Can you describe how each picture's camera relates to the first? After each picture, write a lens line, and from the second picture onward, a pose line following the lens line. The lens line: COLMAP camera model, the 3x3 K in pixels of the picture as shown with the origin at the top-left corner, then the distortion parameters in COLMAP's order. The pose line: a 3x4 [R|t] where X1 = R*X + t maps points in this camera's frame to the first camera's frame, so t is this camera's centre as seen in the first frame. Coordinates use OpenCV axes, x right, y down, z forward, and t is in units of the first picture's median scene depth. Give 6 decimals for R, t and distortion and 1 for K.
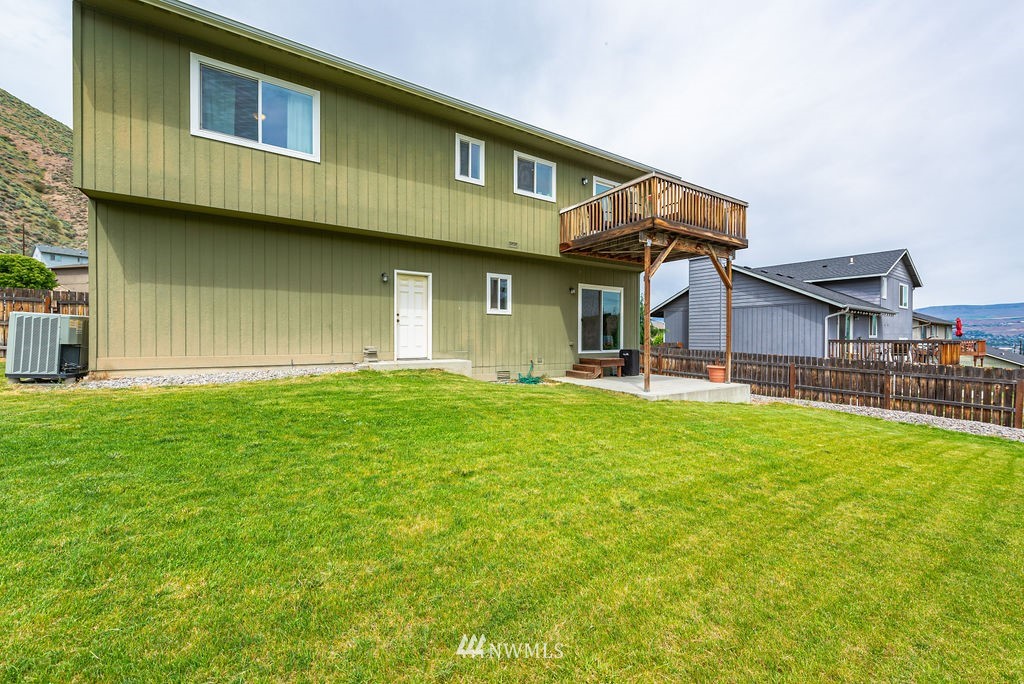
lens RADIAL K [[404.7, 0, 515.5], [0, 404.7, 339.4], [0, 0, 1]] dist [0.006510, -0.000151]
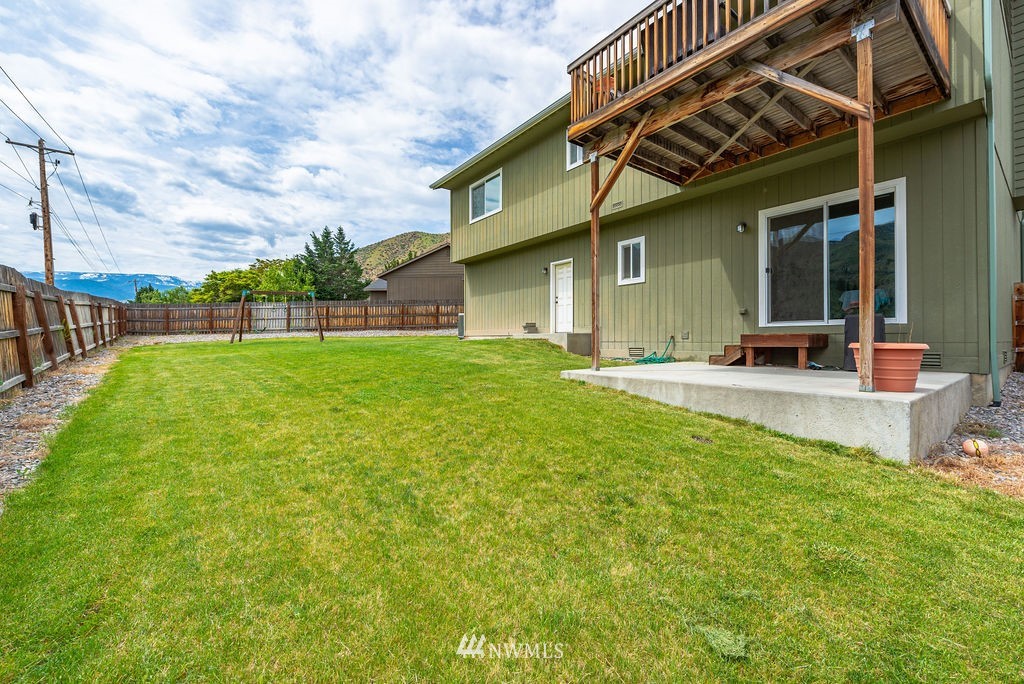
lens RADIAL K [[404.7, 0, 515.5], [0, 404.7, 339.4], [0, 0, 1]] dist [0.006510, -0.000151]
pose [[0.087007, -0.000495, -0.996208, 0.837204], [0.003512, 0.999994, -0.000190, 0.060611], [0.996202, -0.003482, 0.087008, 0.667940]]
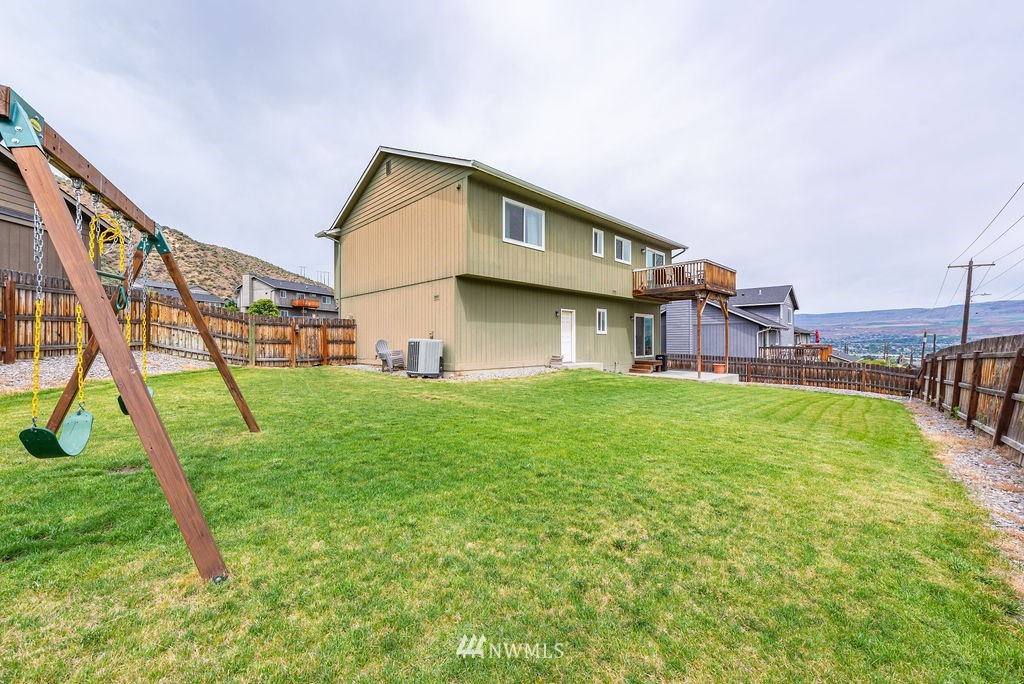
lens RADIAL K [[404.7, 0, 515.5], [0, 404.7, 339.4], [0, 0, 1]] dist [0.006510, -0.000151]
pose [[0.977784, -0.003335, 0.209587, -0.714578], [0.005812, 0.999920, -0.011204, -0.025027], [-0.209533, 0.012174, 0.977726, -0.501031]]
